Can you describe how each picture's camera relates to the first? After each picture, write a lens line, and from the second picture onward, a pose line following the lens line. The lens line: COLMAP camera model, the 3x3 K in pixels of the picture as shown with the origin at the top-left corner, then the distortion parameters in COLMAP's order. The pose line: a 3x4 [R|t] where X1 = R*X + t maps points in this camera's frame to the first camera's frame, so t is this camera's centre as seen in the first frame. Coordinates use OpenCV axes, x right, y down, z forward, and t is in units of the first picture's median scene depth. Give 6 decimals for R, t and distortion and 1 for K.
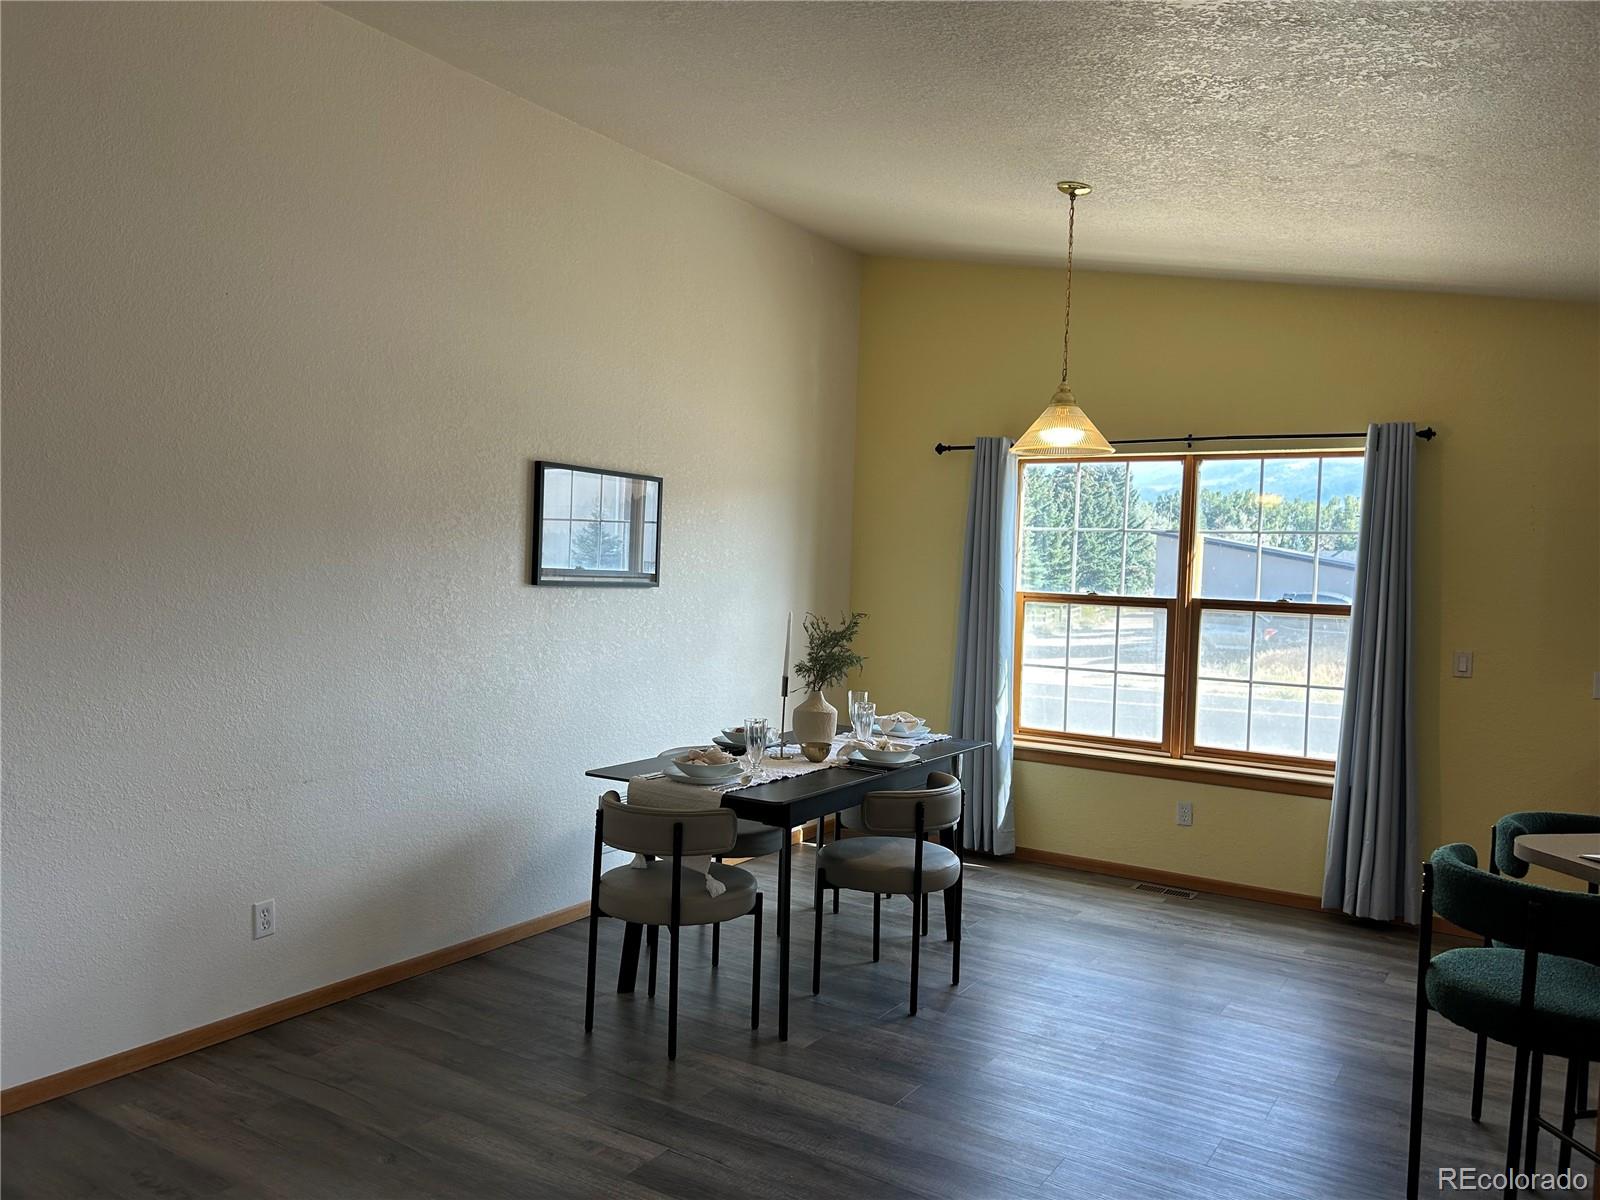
lens RADIAL K [[1191.1, 0, 803.3], [0, 1191.1, 598.0], [0, 0, 1]] dist [0.026820, 0.001596]
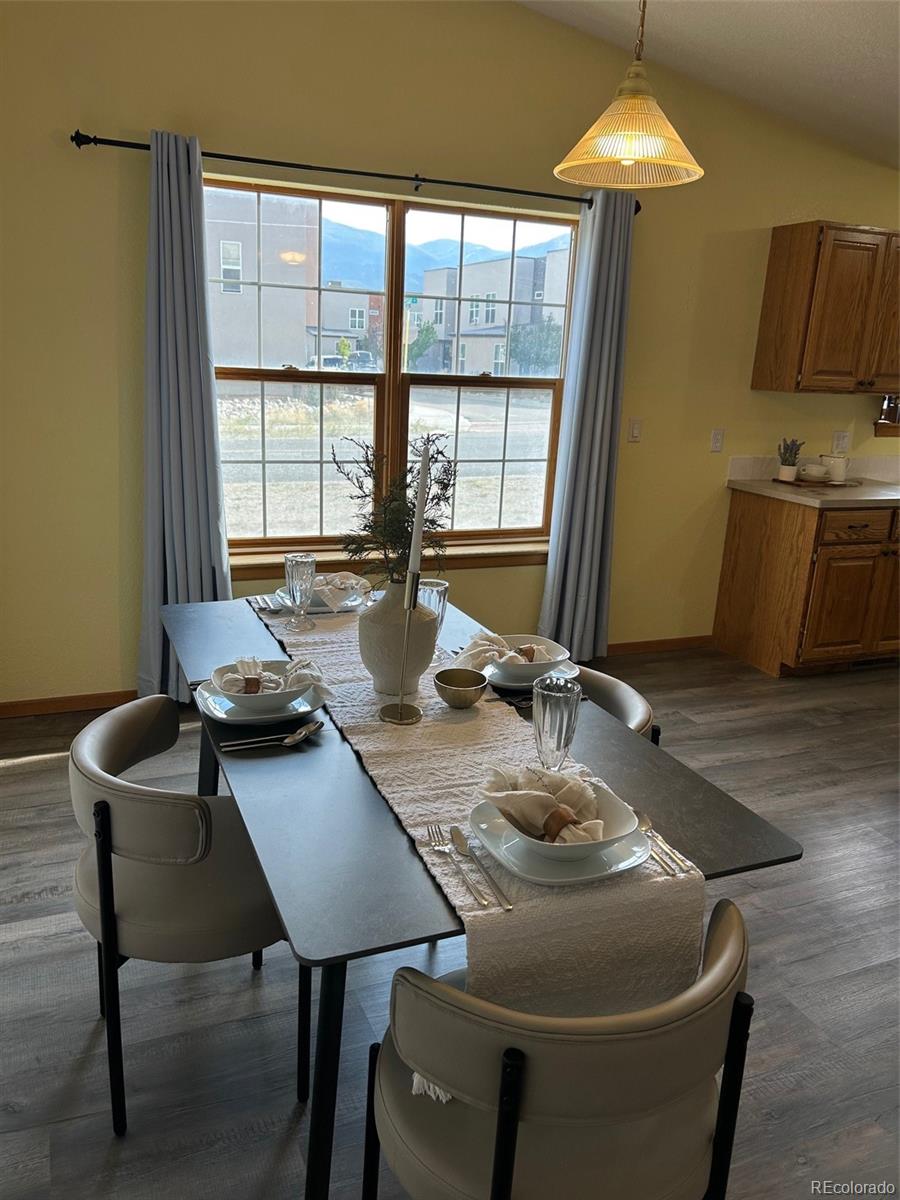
lens RADIAL K [[919.0, 0, 447.1], [0, 919.0, 606.8], [0, 0, 1]] dist [0.035495, -0.012050]
pose [[0.572592, -0.219788, 0.789830, -0.249562], [0.003957, 0.964124, 0.265422, -0.014217], [-0.819831, -0.148853, 0.552920, 0.563878]]
